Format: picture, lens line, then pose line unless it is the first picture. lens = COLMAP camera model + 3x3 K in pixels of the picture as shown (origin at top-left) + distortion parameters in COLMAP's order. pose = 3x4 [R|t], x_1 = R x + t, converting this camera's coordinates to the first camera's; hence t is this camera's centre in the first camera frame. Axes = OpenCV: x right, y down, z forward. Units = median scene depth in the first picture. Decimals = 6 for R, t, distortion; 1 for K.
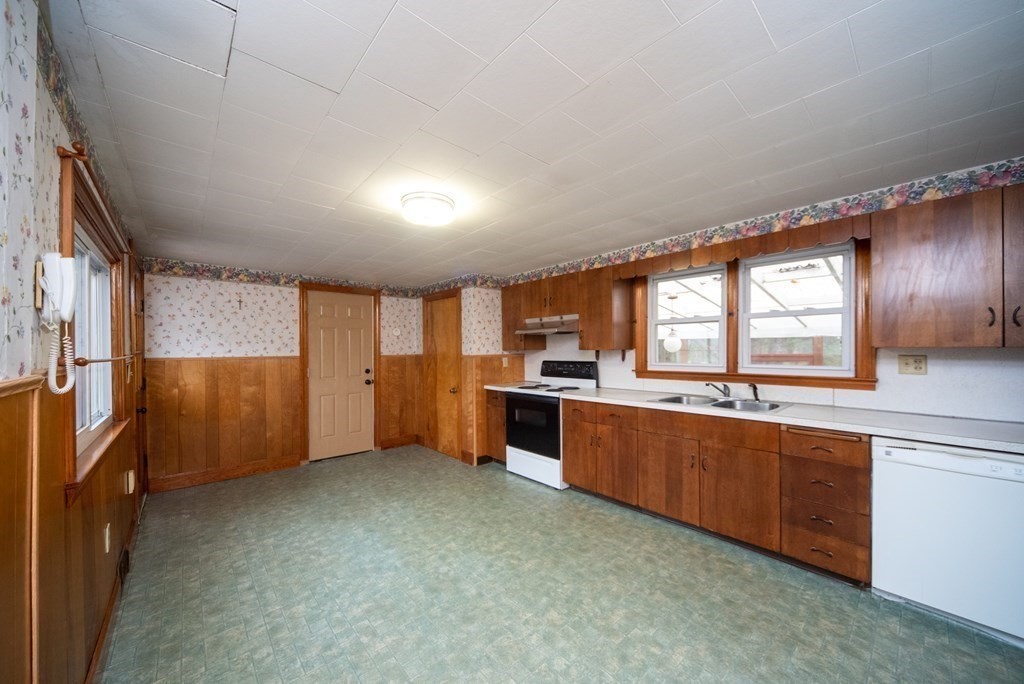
lens RADIAL K [[367.6, 0, 511.5], [0, 367.6, 347.6], [0, 0, 1]] dist [-0.004855, -0.000018]
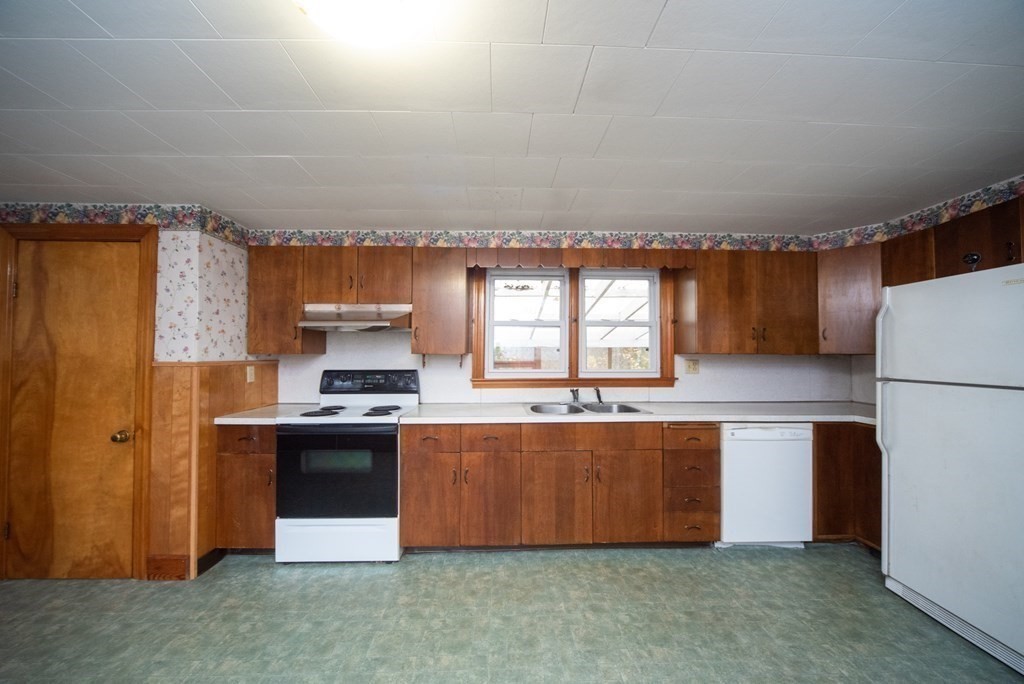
lens RADIAL K [[367.6, 0, 512.1], [0, 367.6, 346.2], [0, 0, 1]] dist [-0.010859, 0.000322]
pose [[0.643239, 0.029034, 0.765115, -0.253570], [-0.009481, 0.999506, -0.029957, 0.011505], [-0.765607, 0.012016, 0.643196, 0.400407]]
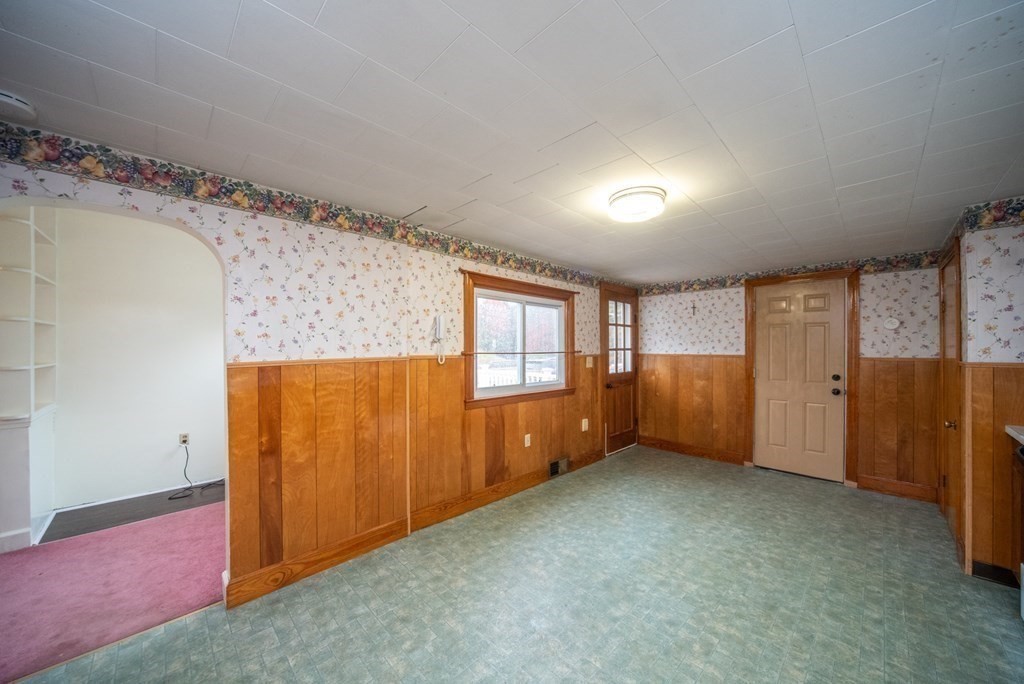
lens RADIAL K [[367.6, 0, 512.1], [0, 367.6, 346.2], [0, 0, 1]] dist [-0.010859, 0.000322]
pose [[0.049378, 0.002235, -0.998778, 0.460530], [0.001987, 0.999995, 0.002336, -0.005763], [0.998778, -0.002100, 0.049373, 0.397826]]
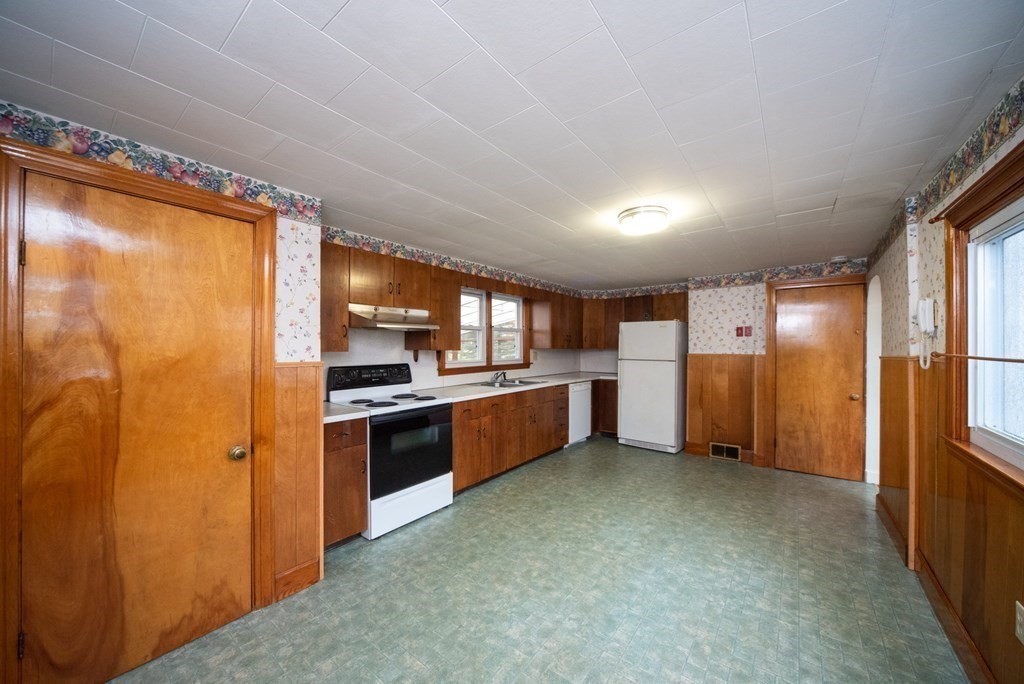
lens RADIAL K [[367.6, 0, 511.5], [0, 367.6, 347.6], [0, 0, 1]] dist [-0.004855, -0.000018]
pose [[-0.179281, 0.005939, 0.983780, -0.784719], [-0.001540, 0.999979, -0.006317, 0.004754], [-0.983797, -0.002647, -0.179268, 1.007707]]
